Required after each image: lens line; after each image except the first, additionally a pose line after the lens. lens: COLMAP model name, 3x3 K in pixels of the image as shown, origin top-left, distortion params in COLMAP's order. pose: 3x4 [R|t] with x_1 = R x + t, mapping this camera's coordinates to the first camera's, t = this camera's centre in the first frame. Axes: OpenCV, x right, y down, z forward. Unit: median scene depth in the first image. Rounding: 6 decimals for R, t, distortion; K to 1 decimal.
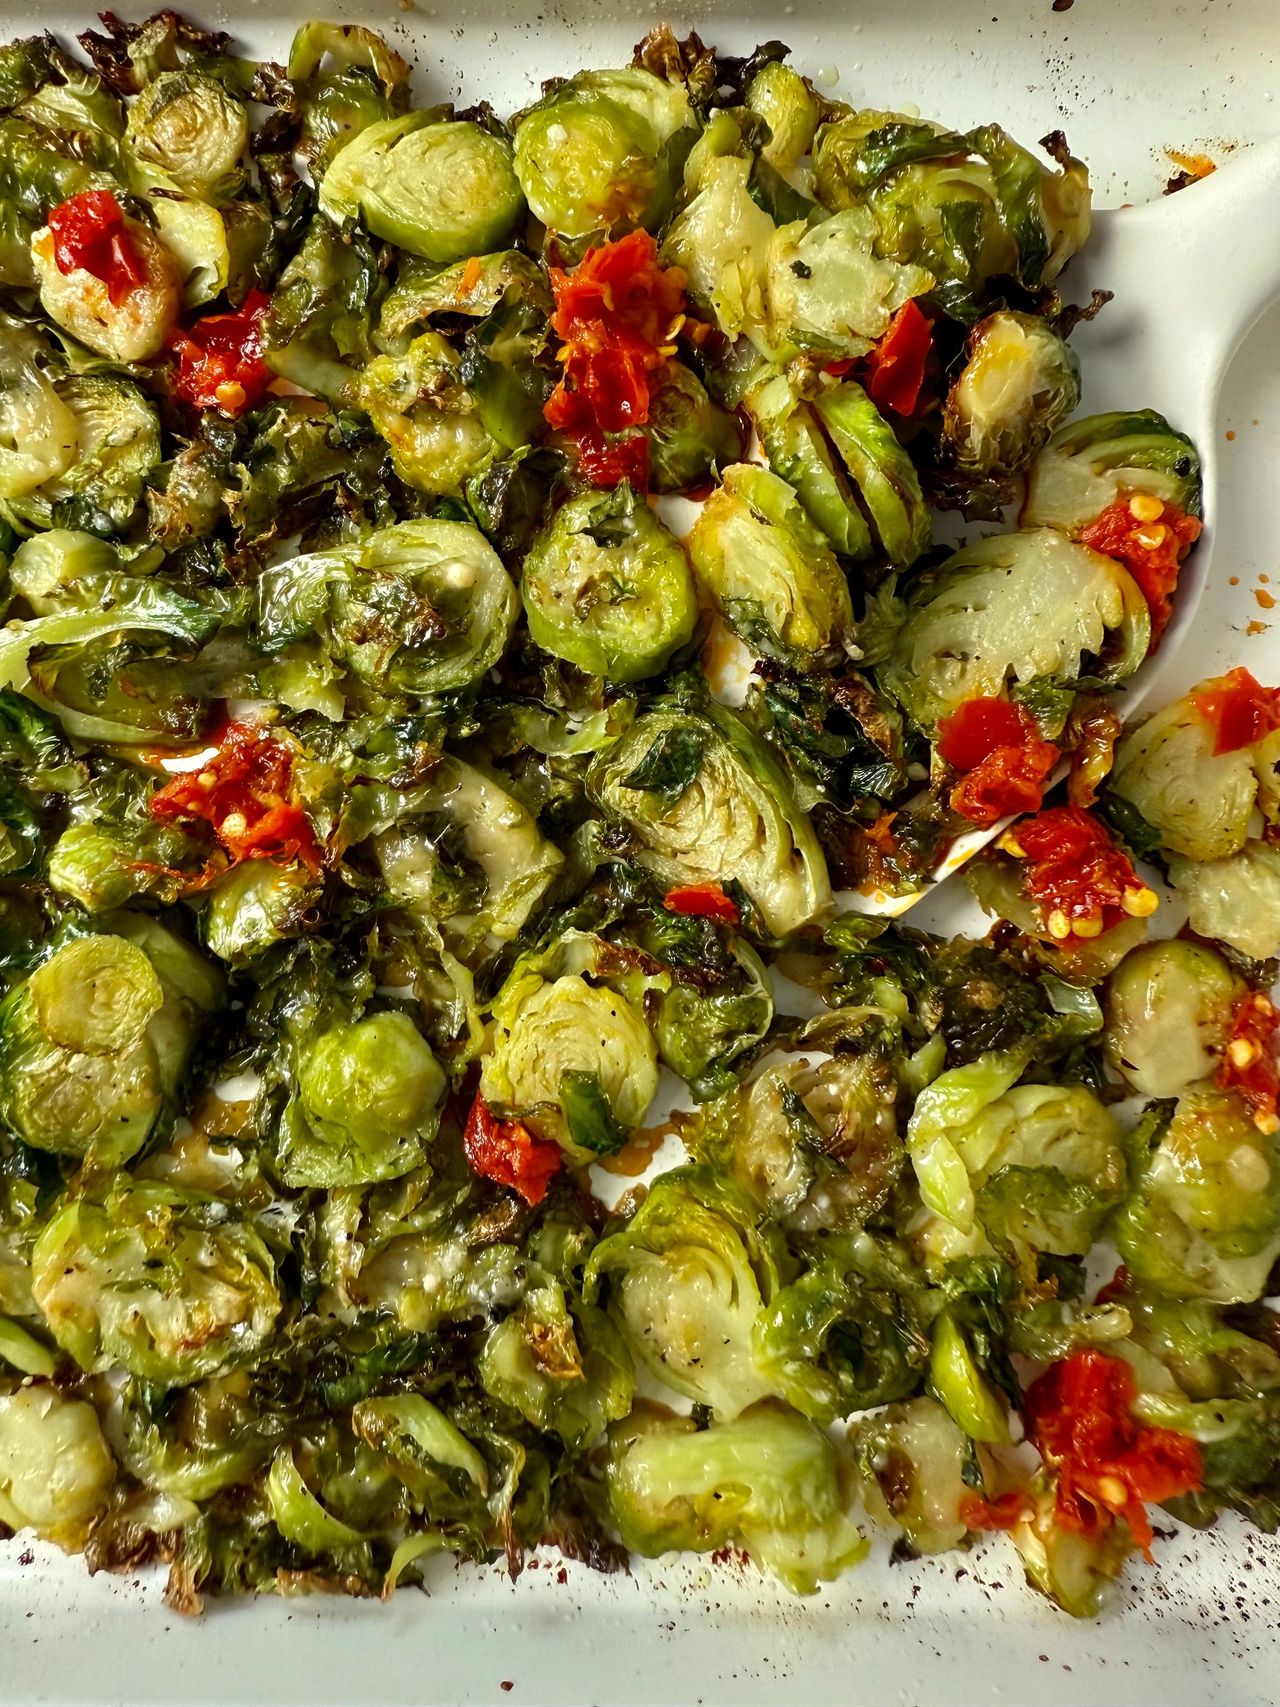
lens RADIAL K [[1203.0, 0, 640.2], [0, 1203.0, 740.6], [0, 0, 1]] dist [-0.006459, 0.024899]
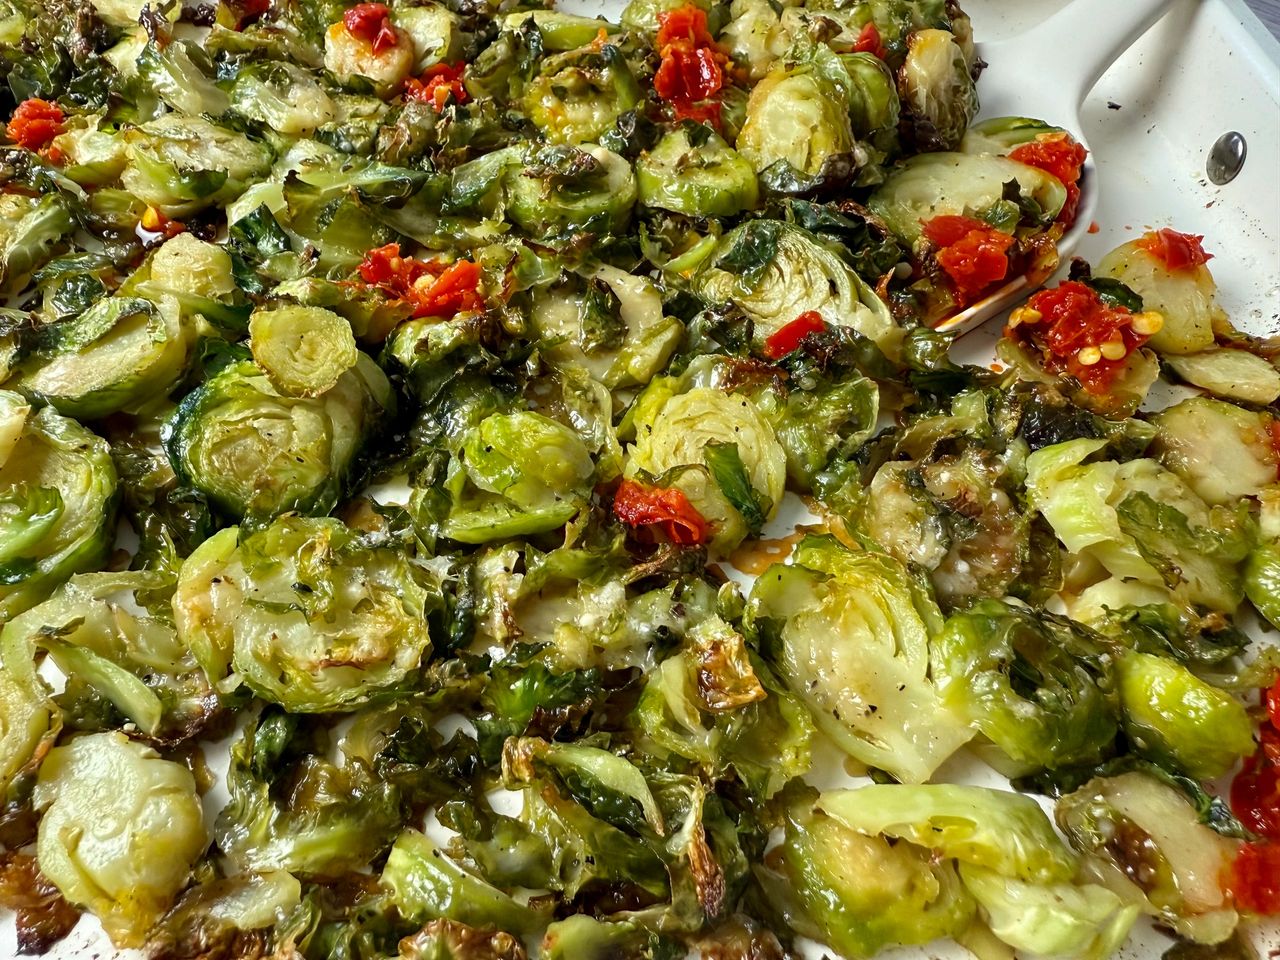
lens RADIAL K [[902.1, 0, 559.1], [0, 902.1, 479.8], [0, 0, 1]] dist [-0.006459, 0.024899]
pose [[0.998736, 0.027357, 0.042158, -0.230736], [0.002006, 0.816492, -0.577353, 0.776620], [-0.050216, 0.576708, 0.815405, 0.346530]]
